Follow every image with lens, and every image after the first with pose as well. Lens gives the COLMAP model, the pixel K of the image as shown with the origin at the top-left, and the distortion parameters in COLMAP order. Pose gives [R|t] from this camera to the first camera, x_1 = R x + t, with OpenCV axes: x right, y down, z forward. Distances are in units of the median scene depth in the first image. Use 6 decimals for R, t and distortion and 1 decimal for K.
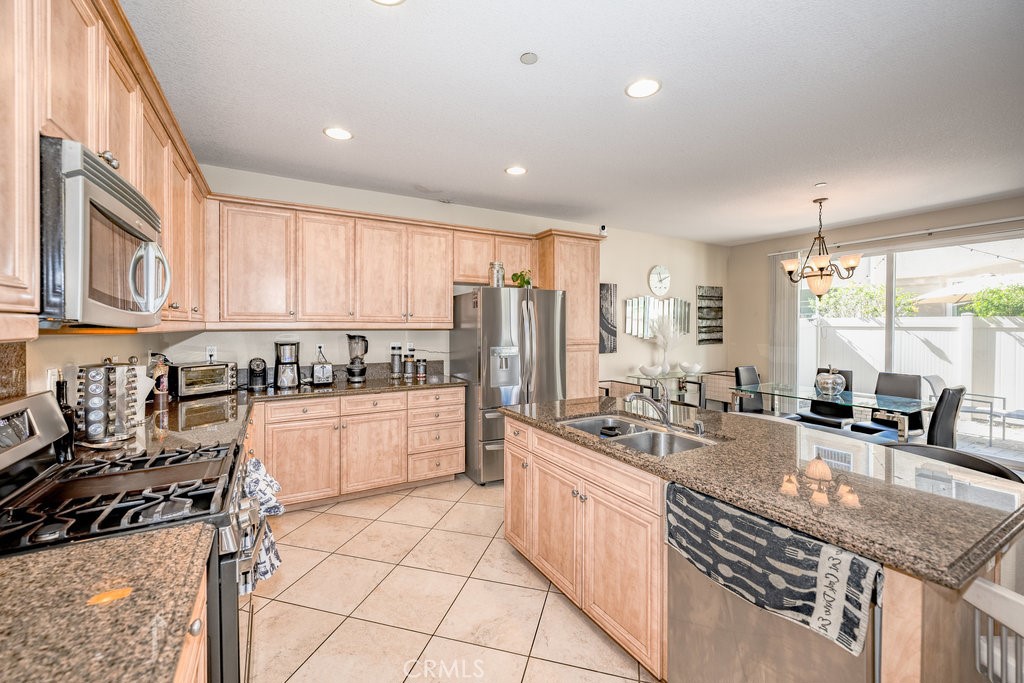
lens RADIAL K [[416.3, 0, 510.3], [0, 416.3, 328.4], [0, 0, 1]] dist [-0.002216, 0.000443]
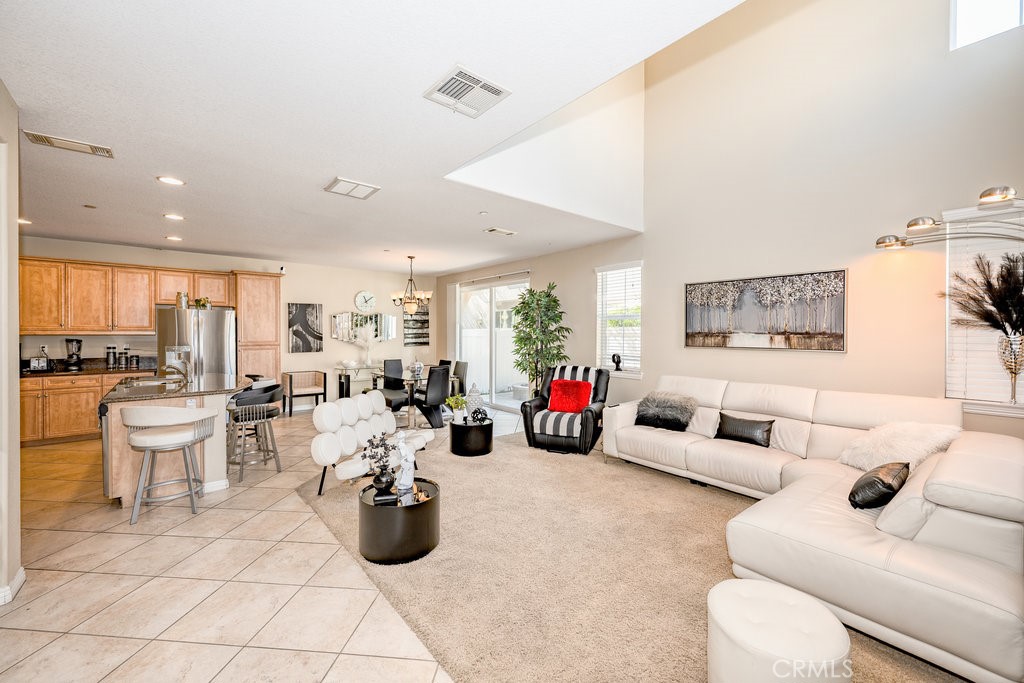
lens RADIAL K [[416.3, 0, 515.3], [0, 416.3, 337.5], [0, 0, 1]] dist [-0.002216, 0.000443]
pose [[0.983223, -0.002275, 0.182391, 0.854009], [0.001796, 0.999995, 0.002787, 0.008105], [-0.182396, -0.002412, 0.983222, -0.707599]]
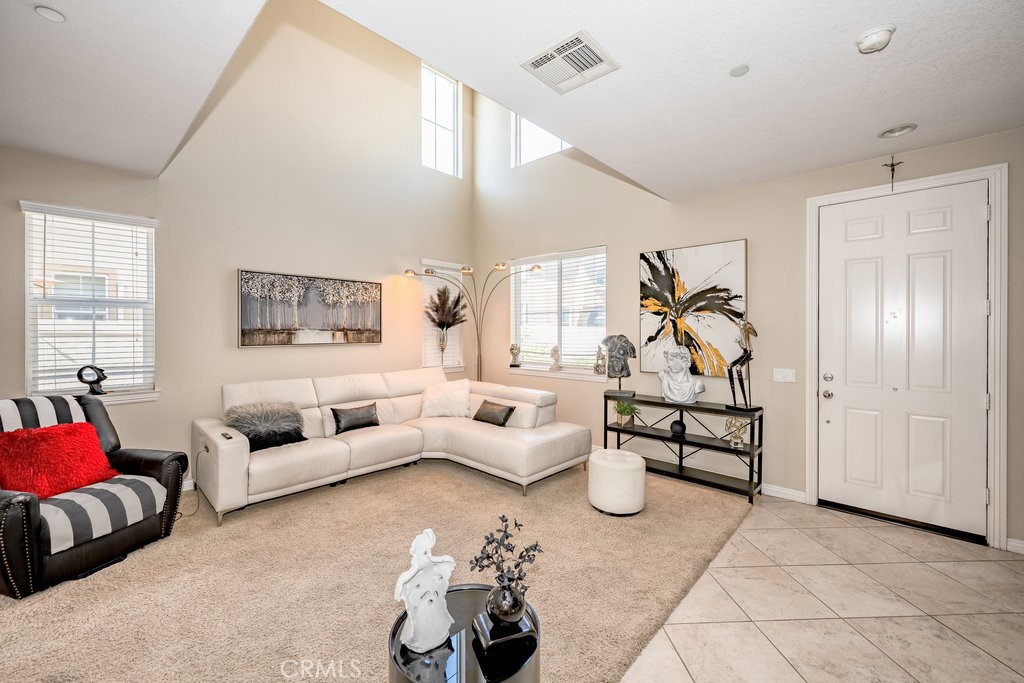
lens RADIAL K [[416.3, 0, 510.0], [0, 416.3, 331.5], [0, 0, 1]] dist [-0.002216, 0.000443]
pose [[-0.310862, -0.006587, 0.950432, 0.445364], [0.006207, 0.999941, 0.008961, -0.001131], [-0.950435, 0.008685, -0.310803, 0.055584]]
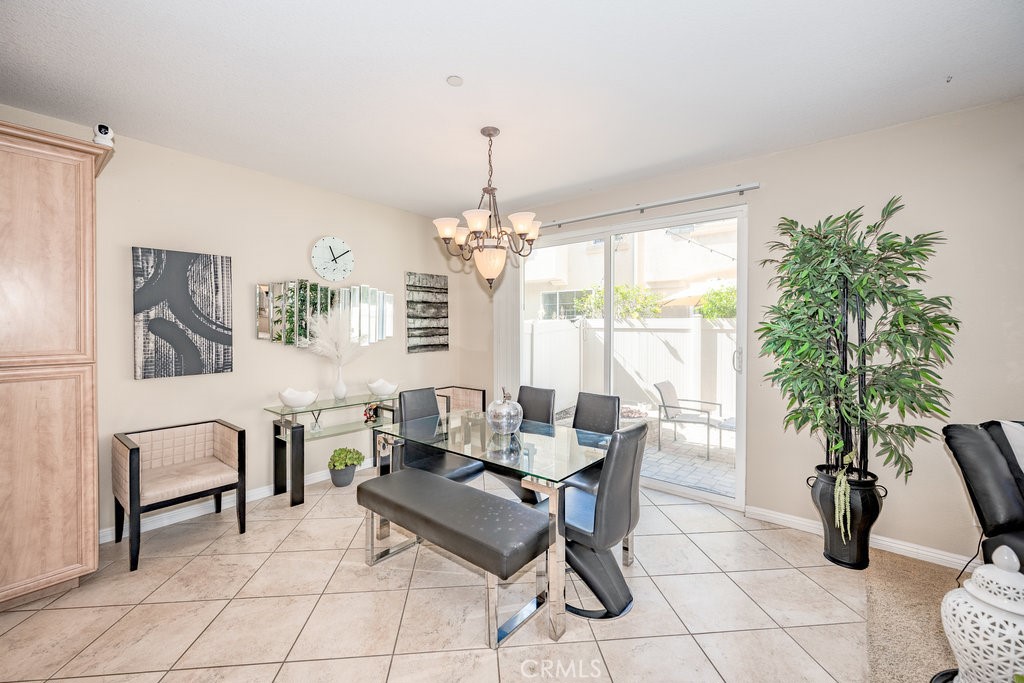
lens RADIAL K [[416.3, 0, 517.2], [0, 416.3, 331.2], [0, 0, 1]] dist [-0.002216, 0.000443]
pose [[0.930002, -0.002359, 0.367548, 0.548833], [0.001194, 0.999994, 0.003398, -0.001951], [-0.367553, -0.002722, 0.929998, 0.386348]]
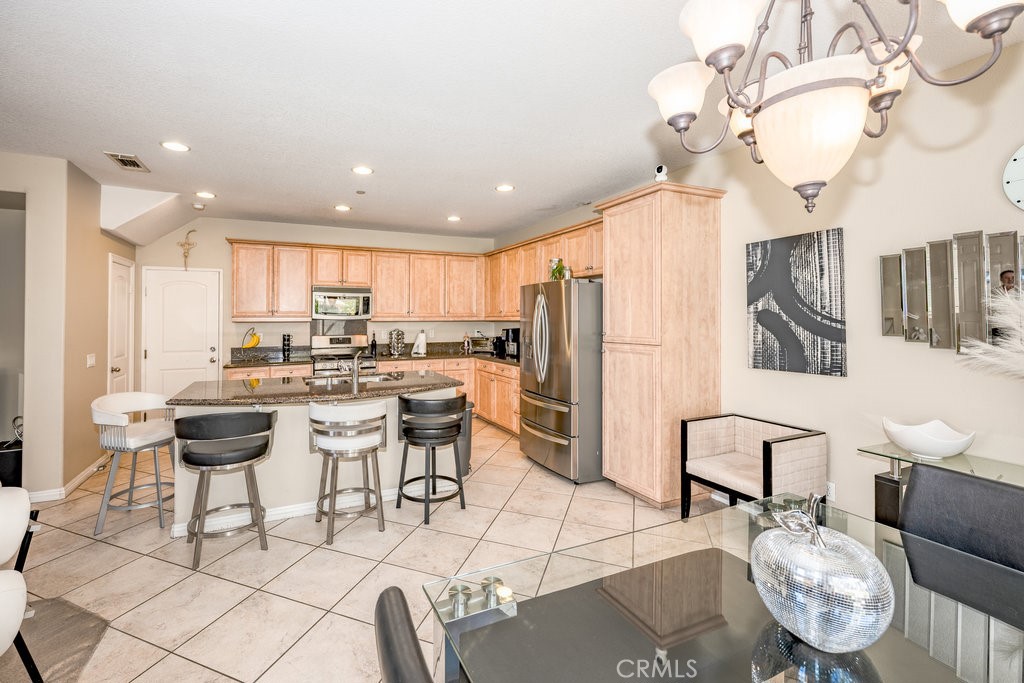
lens RADIAL K [[416.3, 0, 458.5], [0, 416.3, 314.7], [0, 0, 1]] dist [-0.002216, 0.000443]
pose [[-0.107871, -0.011211, -0.994102, 0.996891], [-0.004891, 0.999930, -0.010746, -0.003596], [0.994153, 0.003703, -0.107918, 0.826113]]
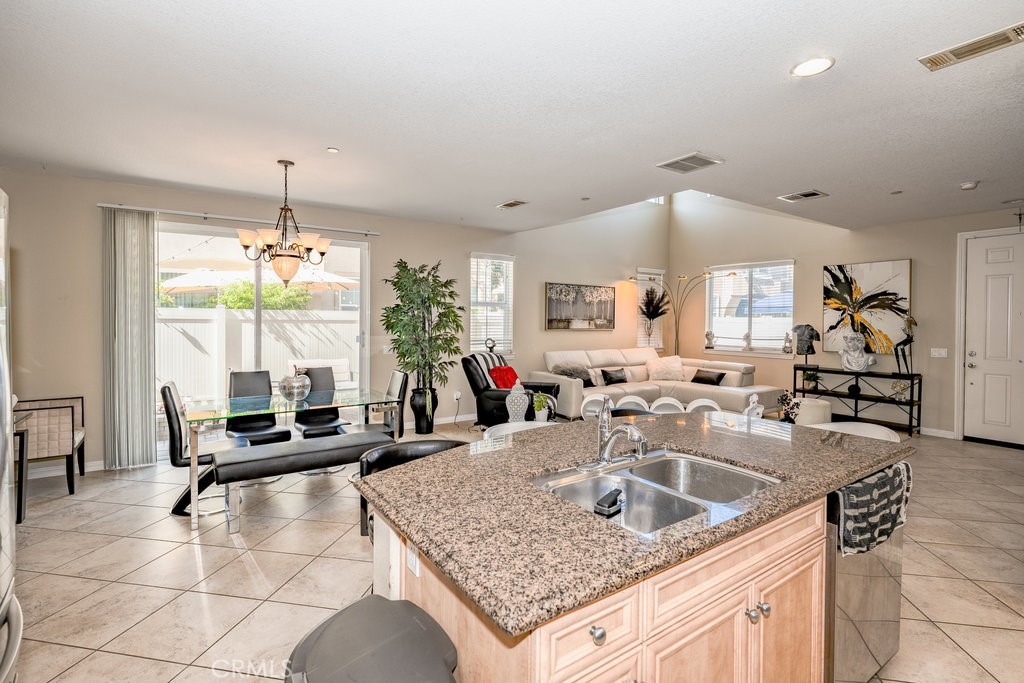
lens RADIAL K [[480.2, 0, 498.4], [0, 480.2, 326.3], [0, 0, 1]] dist [0.005566, -0.001669]
pose [[-0.079848, -0.018293, 0.996639, -0.228337], [0.001263, 0.999829, 0.018453, -0.007829], [-0.996806, 0.002732, -0.079812, 0.666627]]
